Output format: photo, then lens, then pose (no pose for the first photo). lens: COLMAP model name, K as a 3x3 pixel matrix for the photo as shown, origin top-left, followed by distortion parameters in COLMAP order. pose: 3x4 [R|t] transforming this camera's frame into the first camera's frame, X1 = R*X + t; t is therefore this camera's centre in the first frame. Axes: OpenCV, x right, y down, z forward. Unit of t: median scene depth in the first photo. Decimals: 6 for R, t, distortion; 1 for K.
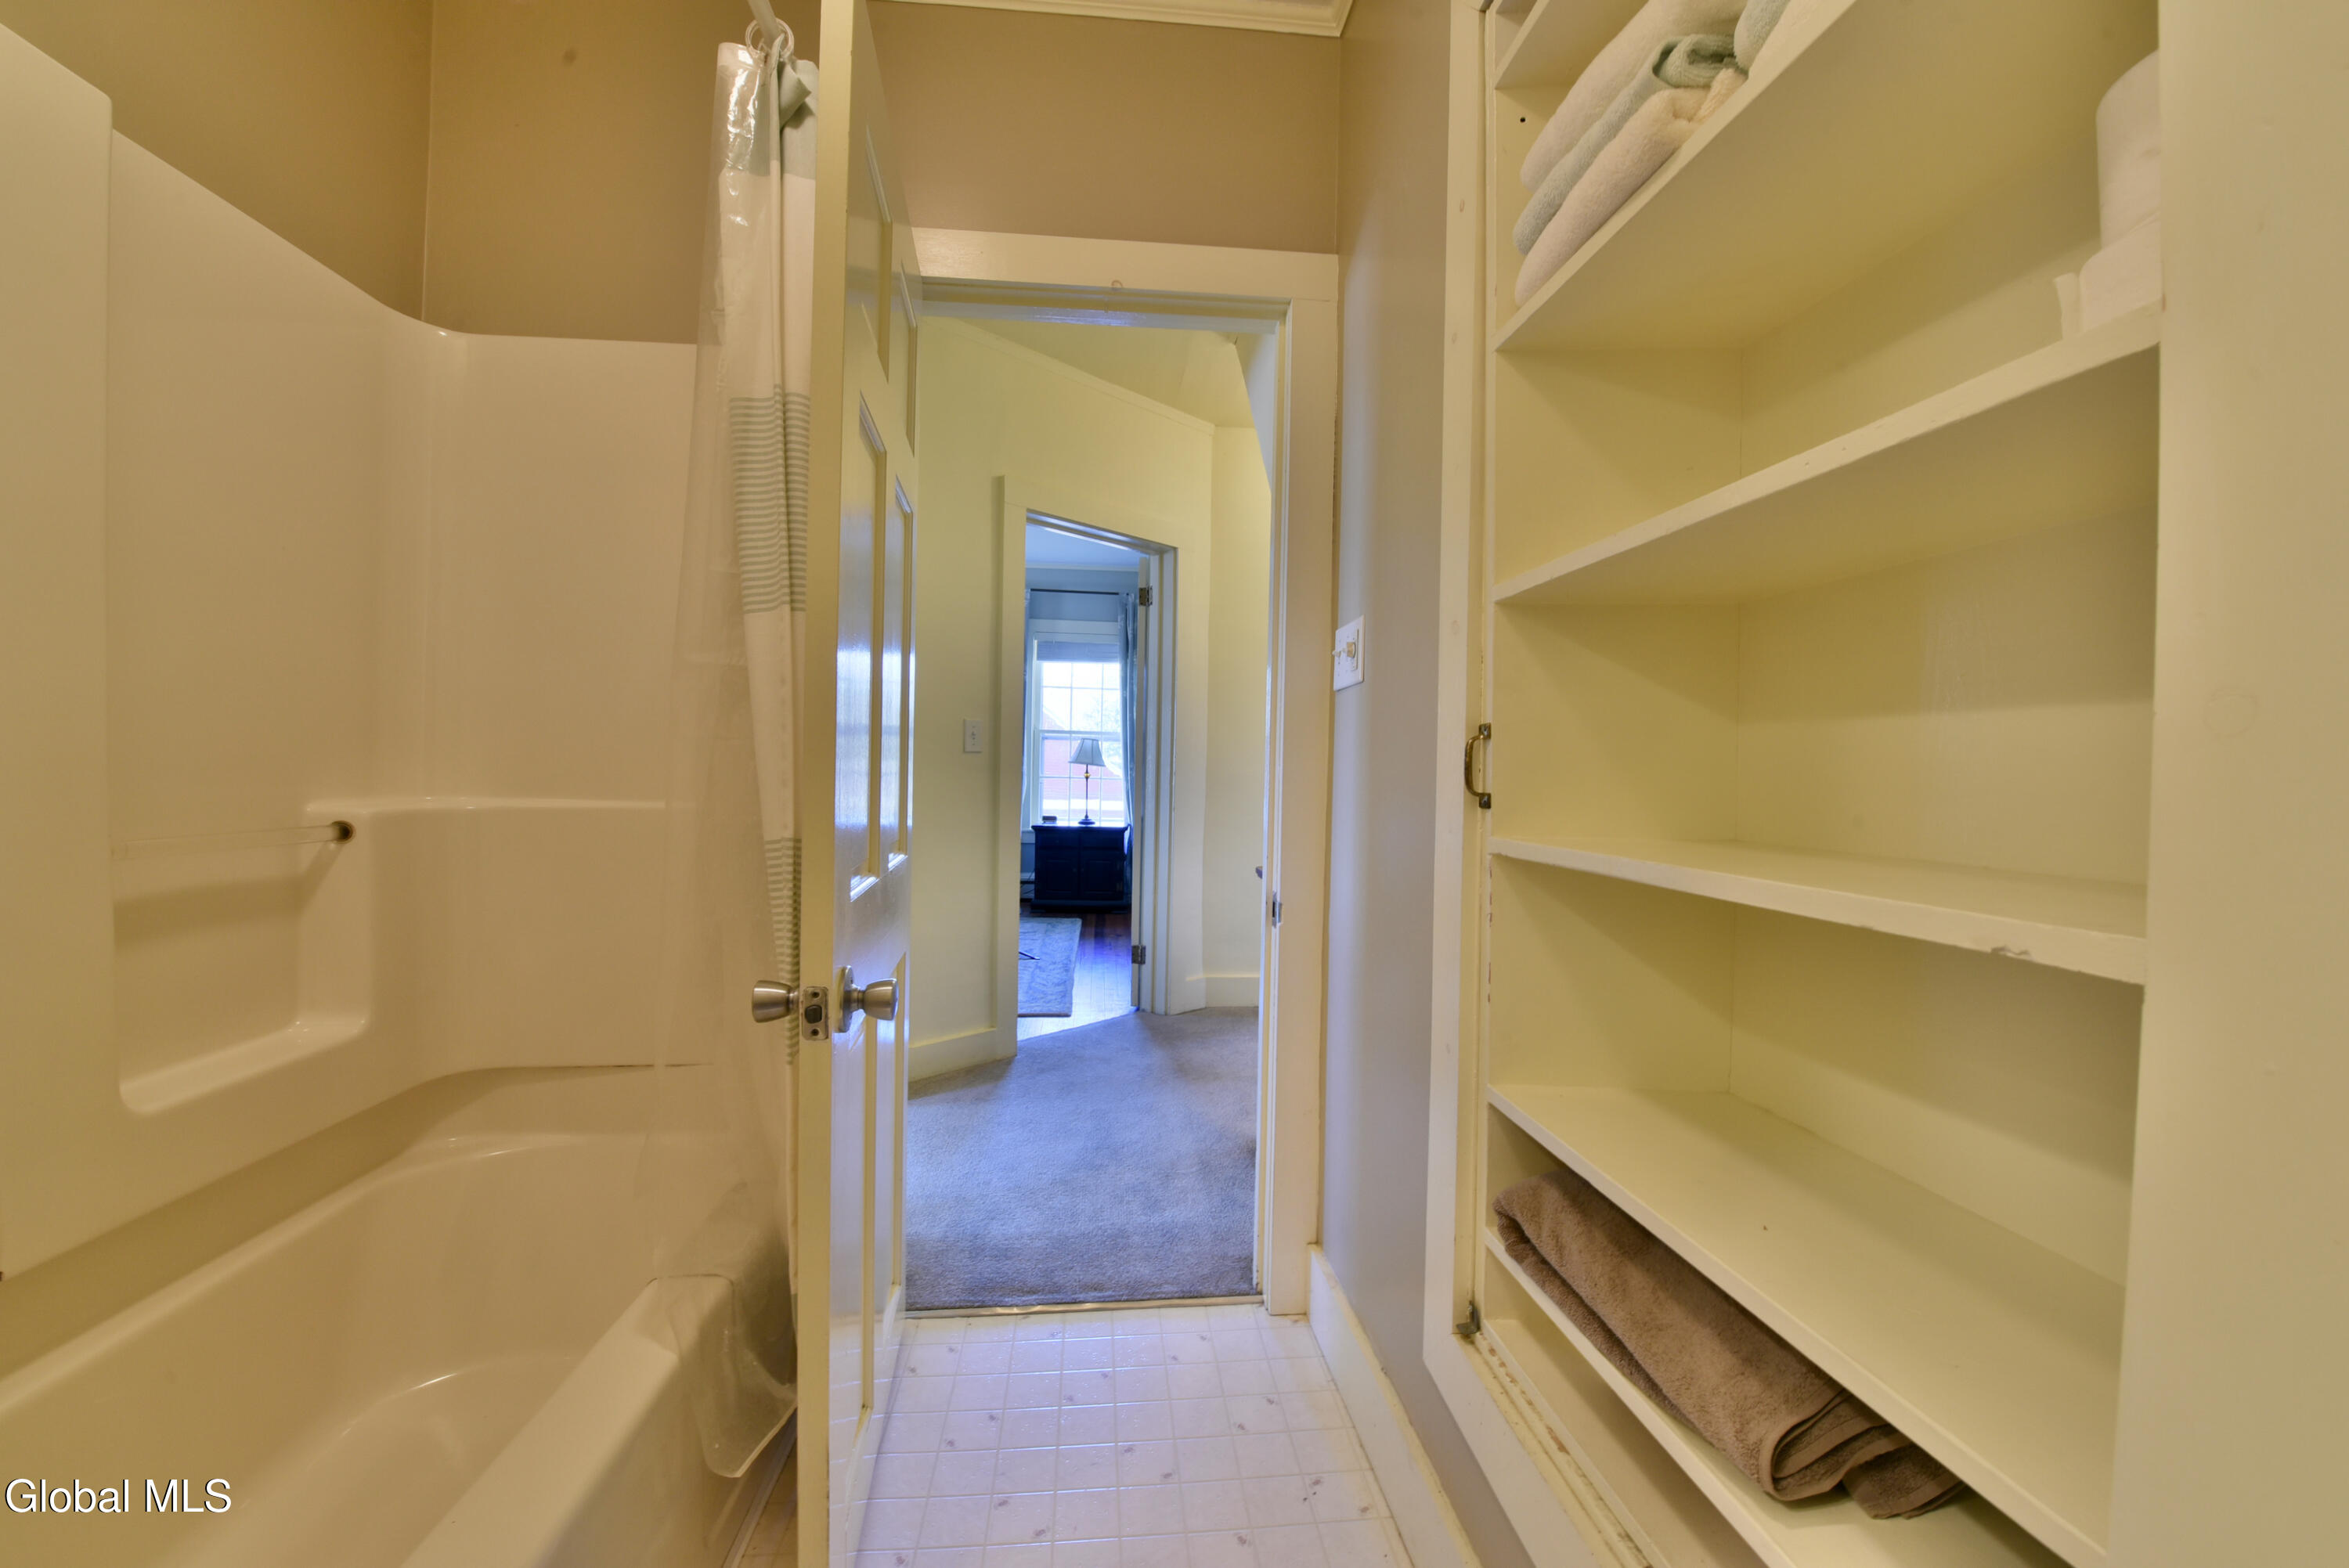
lens RADIAL K [[977.7, 0, 1173.5], [0, 977.7, 793.6], [0, 0, 1]] dist [-0.018546, -0.000732]
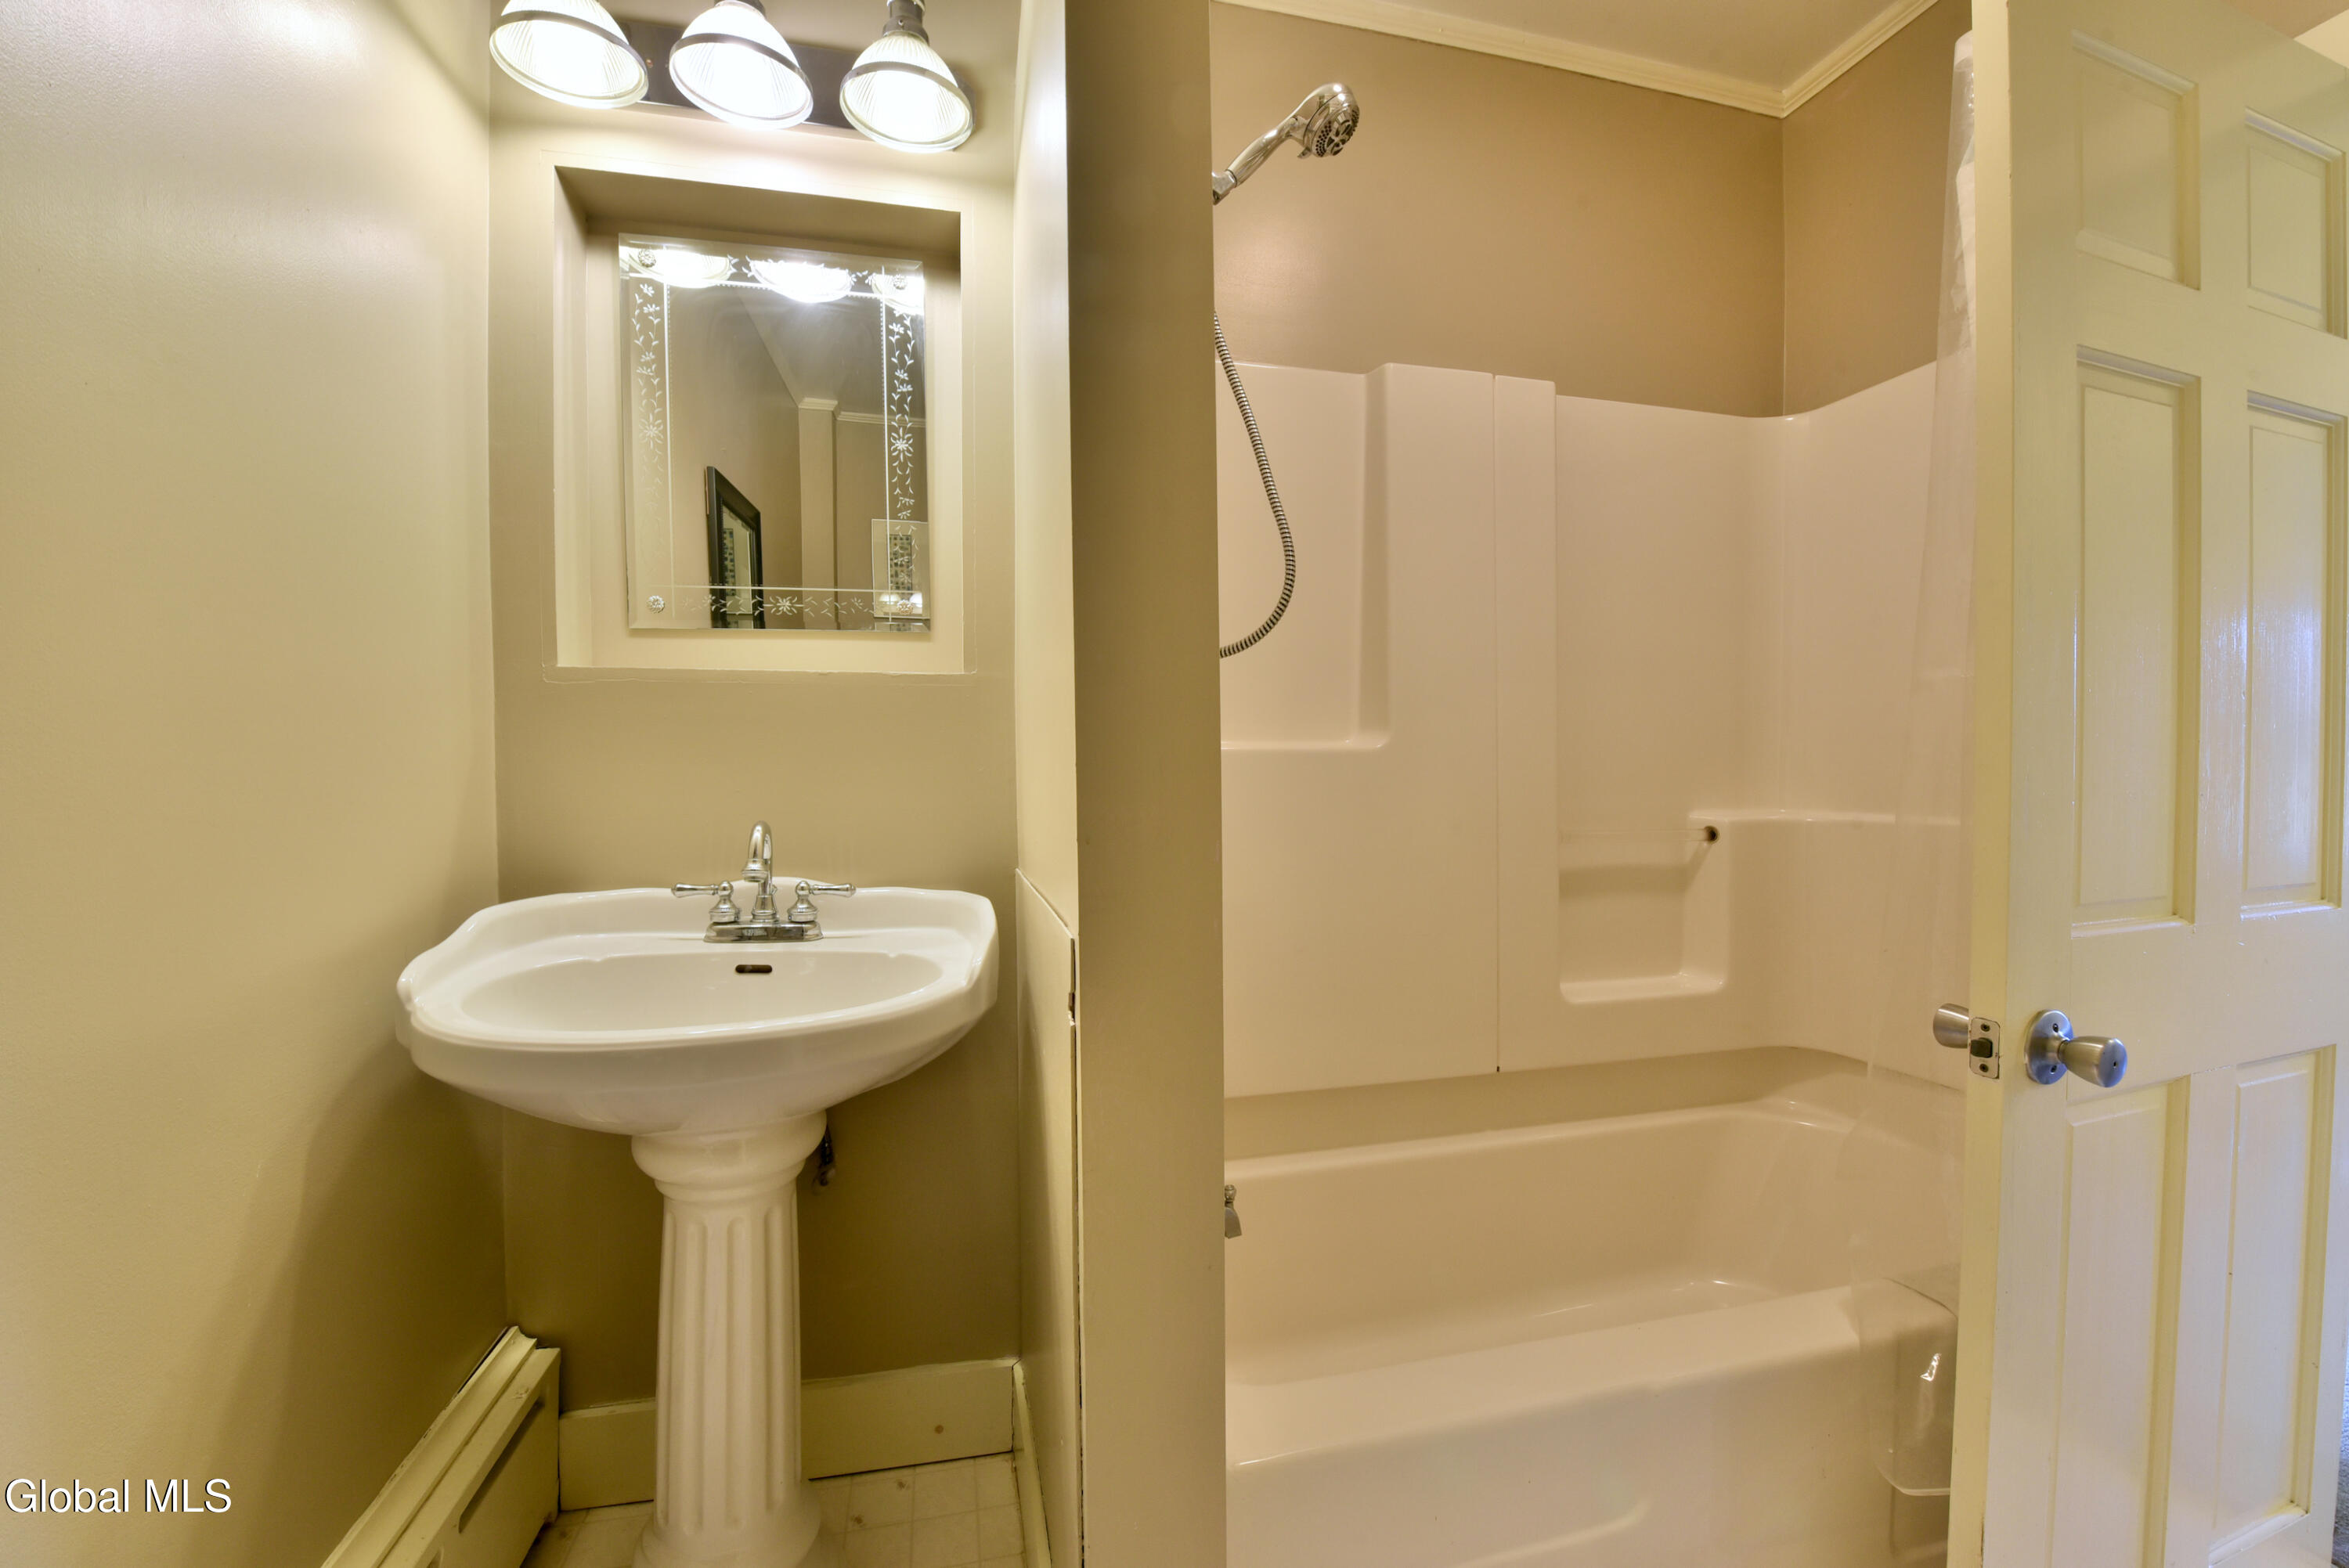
lens RADIAL K [[977.7, 0, 1172.6], [0, 977.7, 783.9], [0, 0, 1]] dist [-0.018546, -0.000732]
pose [[0.142129, -0.009667, -0.989801, 0.345640], [-0.021440, 0.999688, -0.012842, 0.004013], [0.989616, 0.023047, 0.141877, 0.086838]]
